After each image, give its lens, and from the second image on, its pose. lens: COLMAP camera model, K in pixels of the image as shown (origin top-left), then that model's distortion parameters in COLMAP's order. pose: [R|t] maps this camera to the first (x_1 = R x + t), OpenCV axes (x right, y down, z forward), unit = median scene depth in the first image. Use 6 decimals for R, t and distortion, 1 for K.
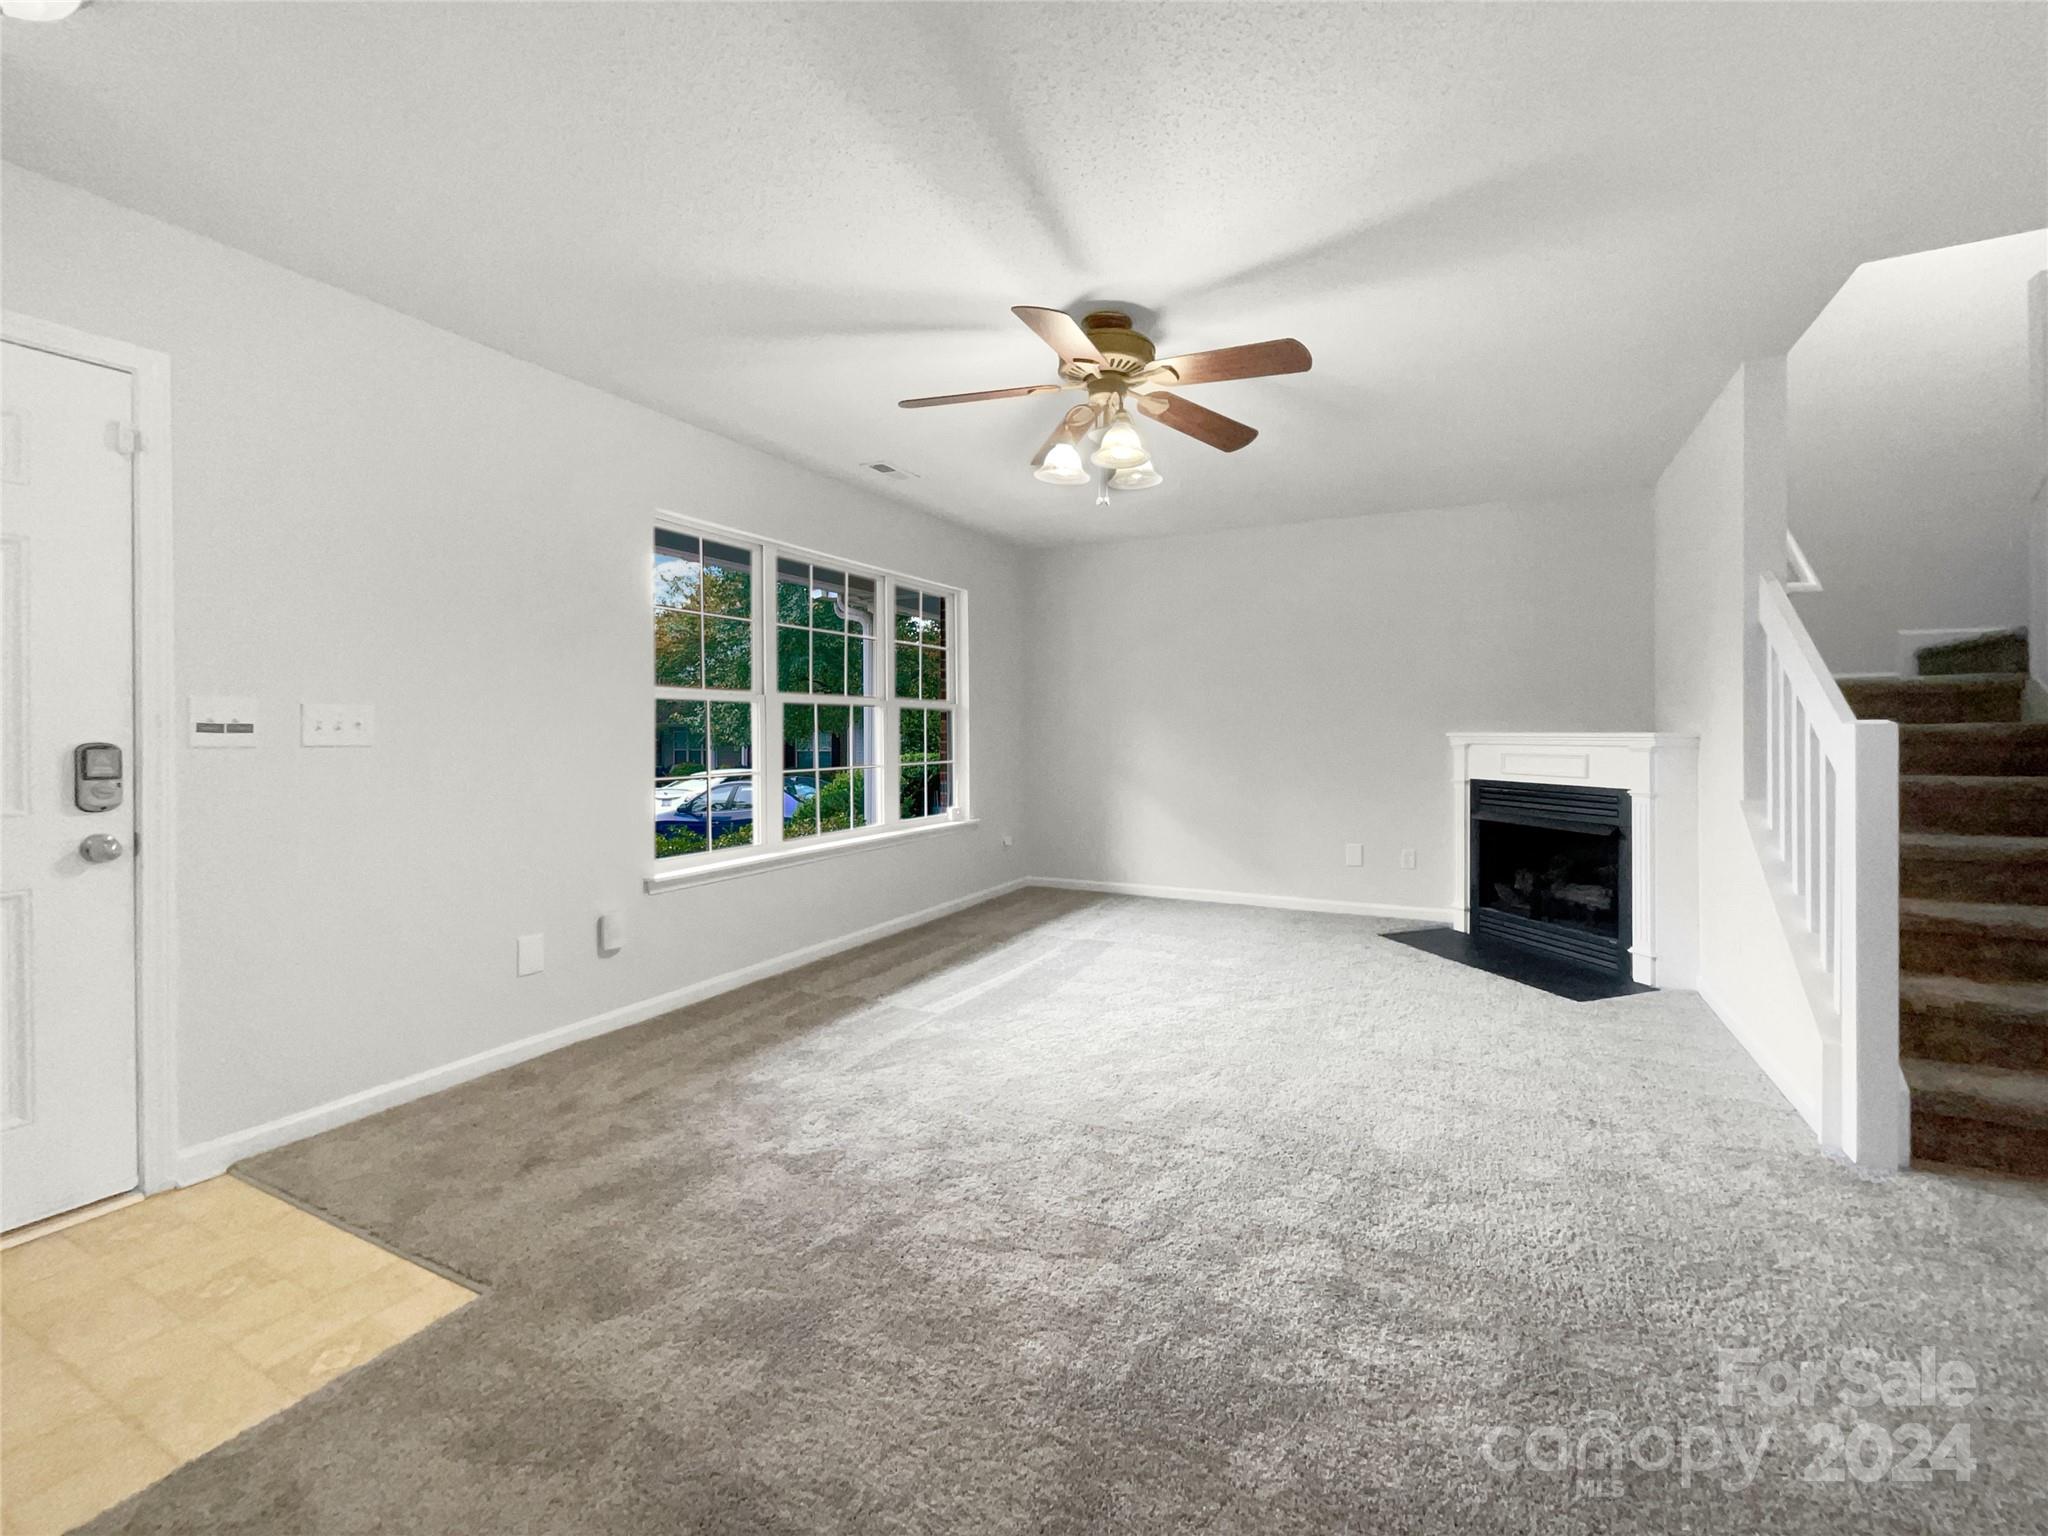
lens RADIAL K [[836.6, 0, 1103.4], [0, 836.6, 734.5], [0, 0, 1]] dist [-0.008220, 0.001133]
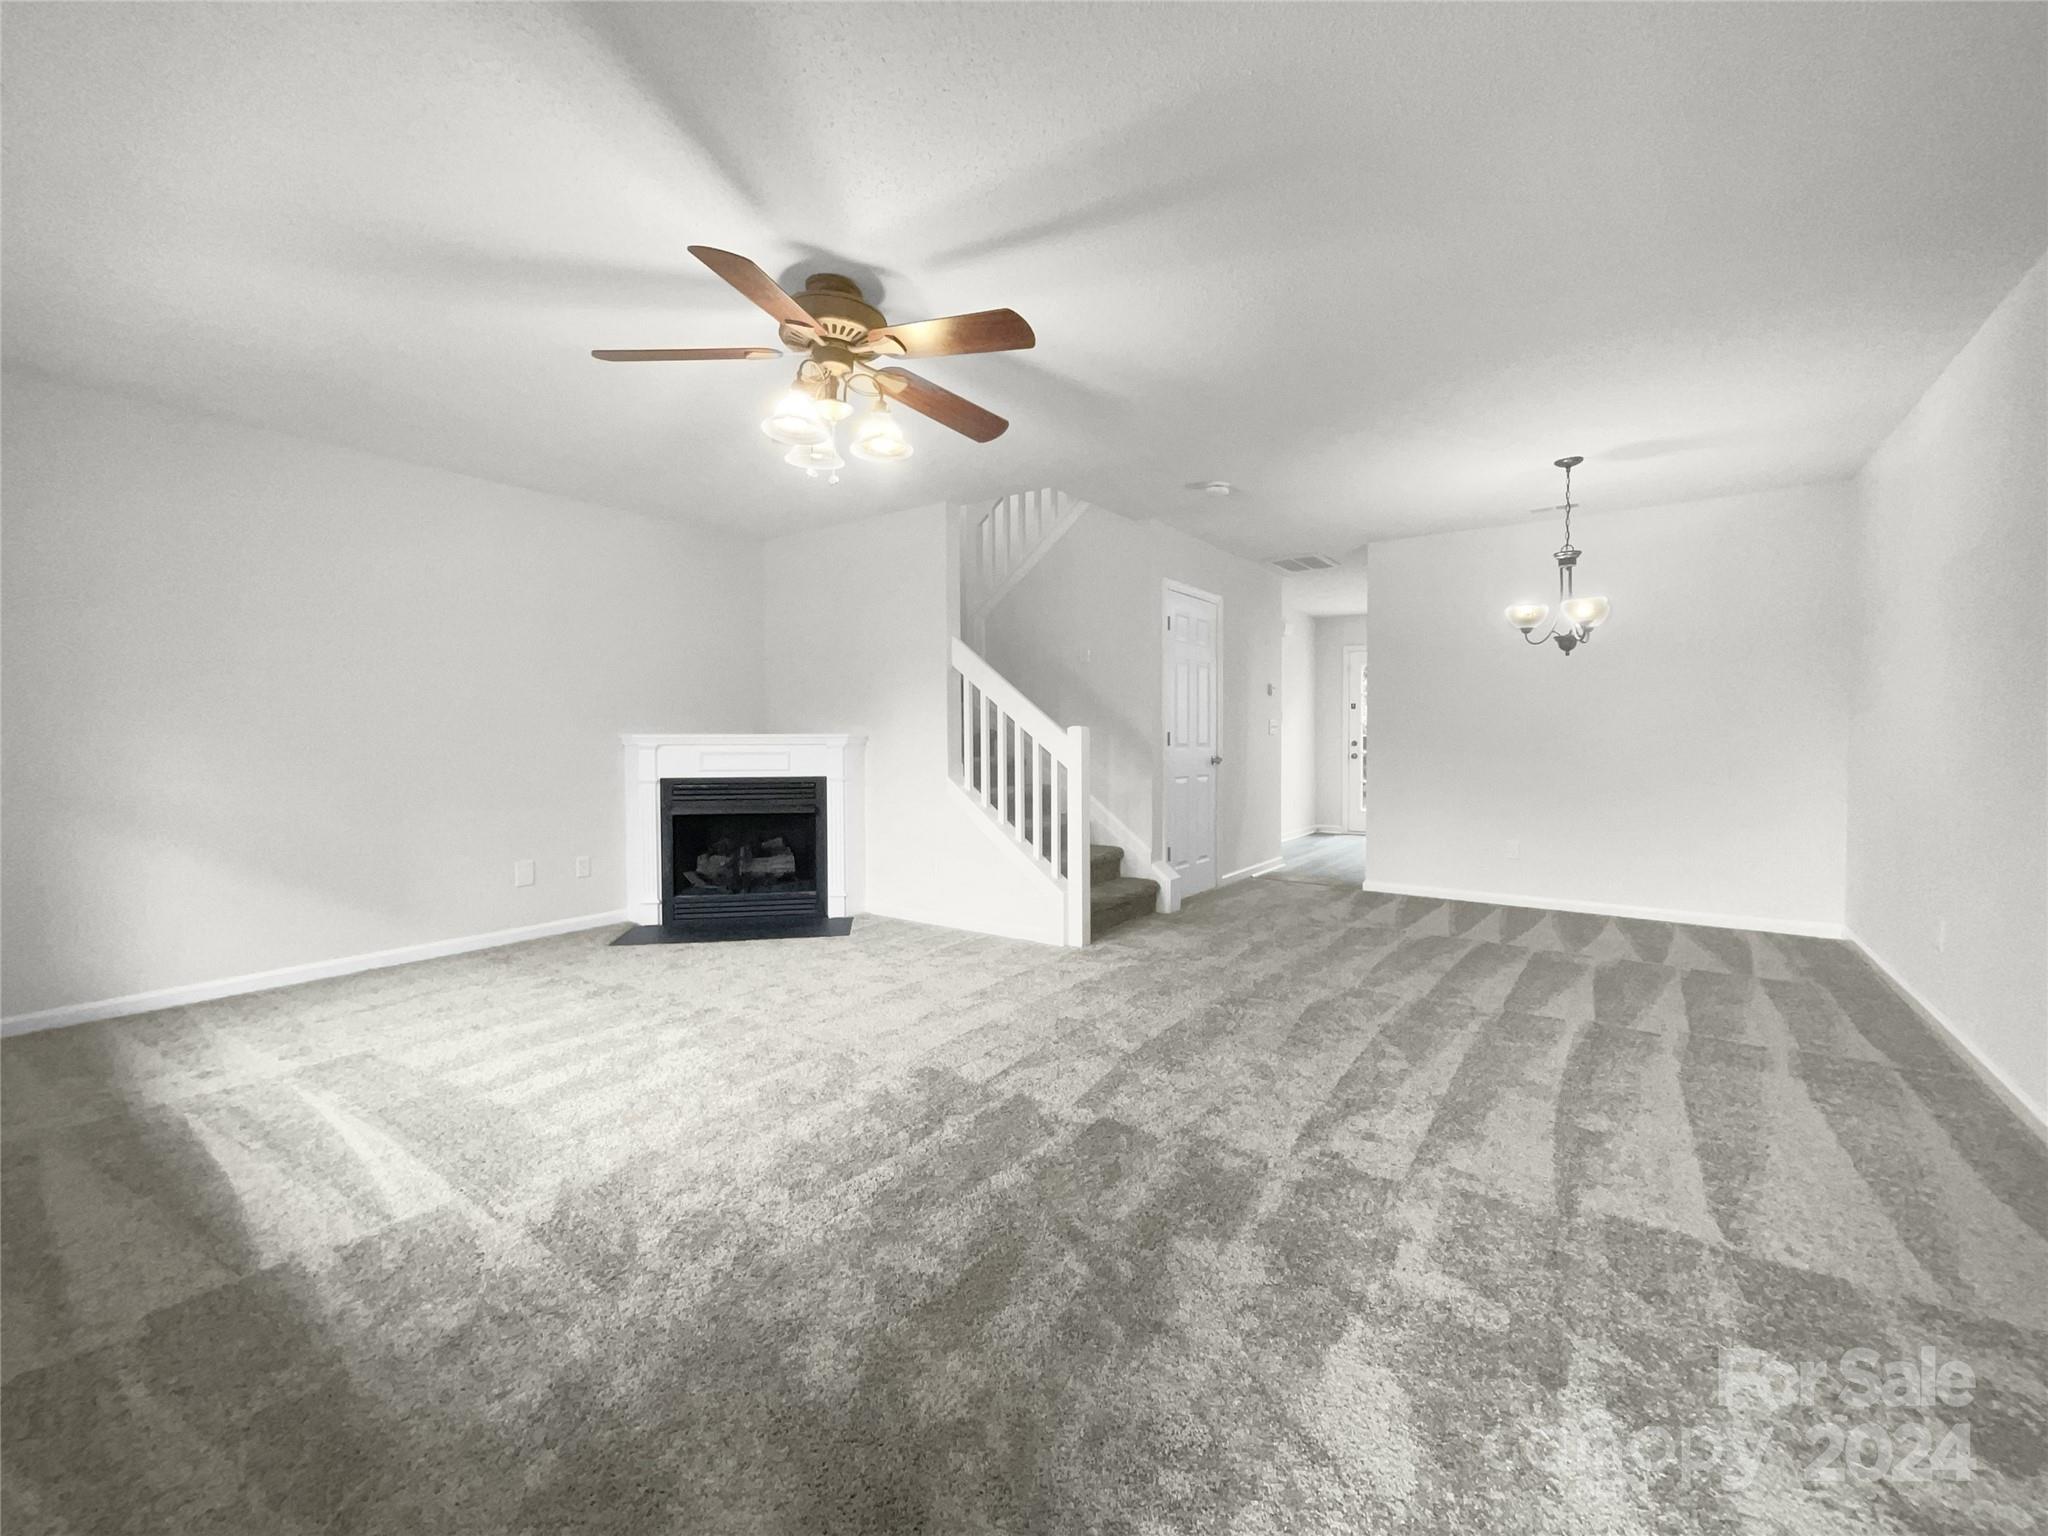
lens RADIAL K [[827.6, 0, 1030.9], [0, 827.6, 749.6], [0, 0, 1]] dist [-0.001819, 0.000255]
pose [[0.188078, -0.013754, 0.982058, -1.077176], [0.007347, 0.999894, 0.012597, 0.018047], [-0.982127, 0.004846, 0.188159, 0.762955]]
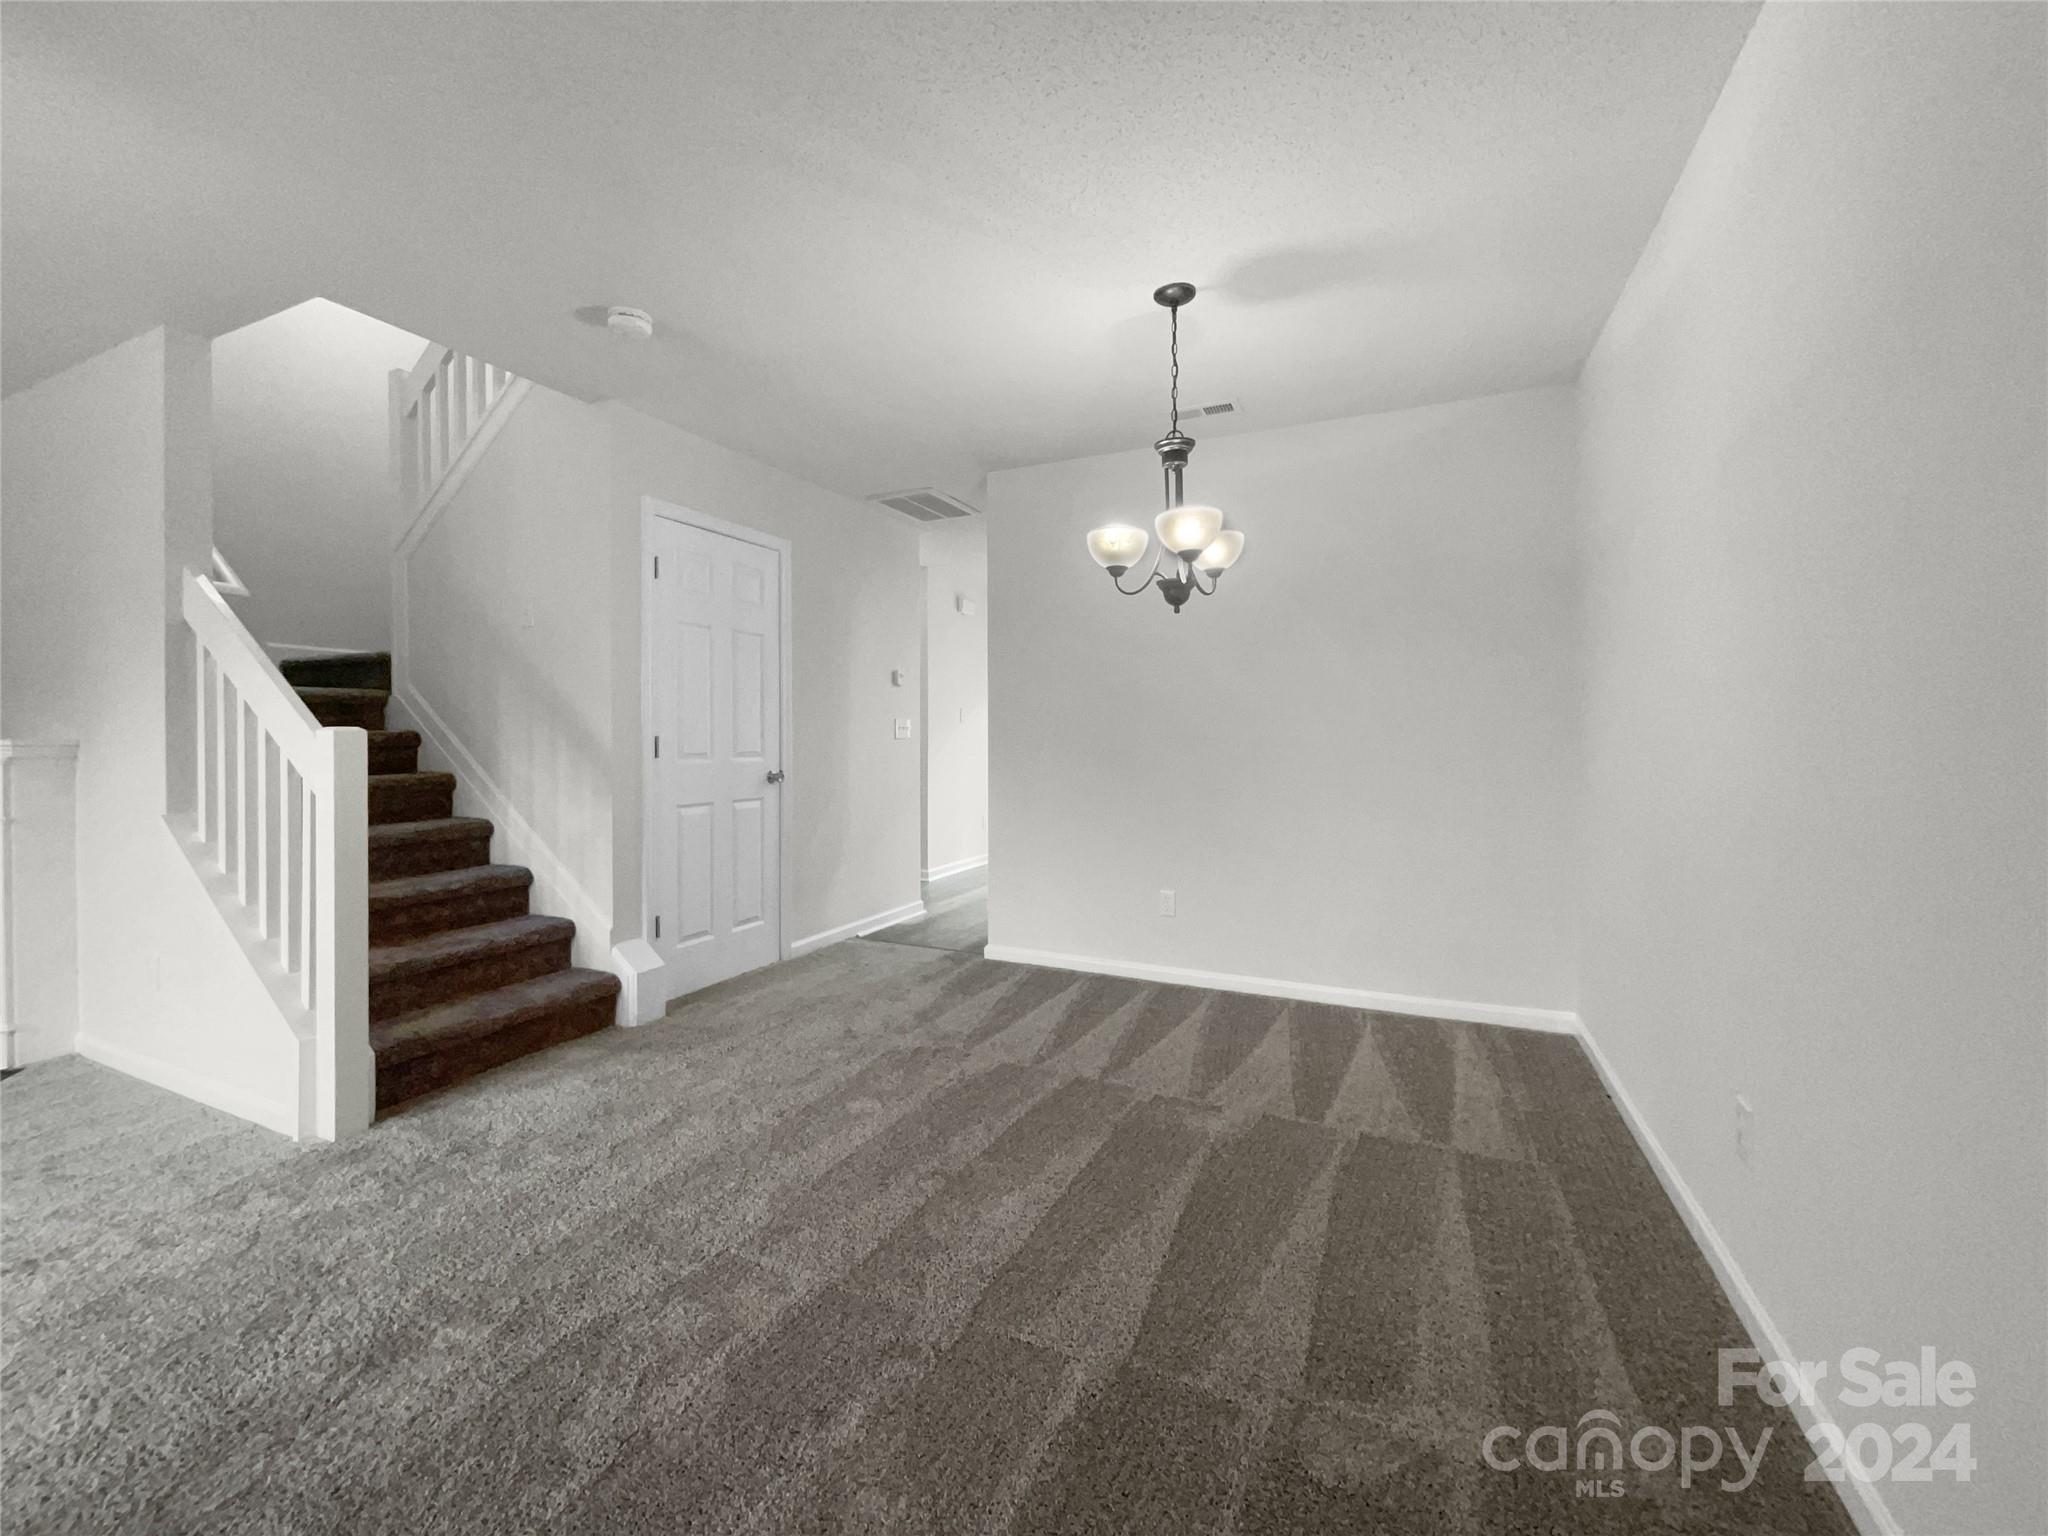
lens RADIAL K [[836.6, 0, 971.8], [0, 836.6, 736.1], [0, 0, 1]] dist [-0.008220, 0.001133]
pose [[0.030507, 0.002150, 0.999532, -0.135392], [0.009606, 0.999951, -0.002444, 0.007982], [-0.999488, 0.009676, 0.030485, 0.150795]]
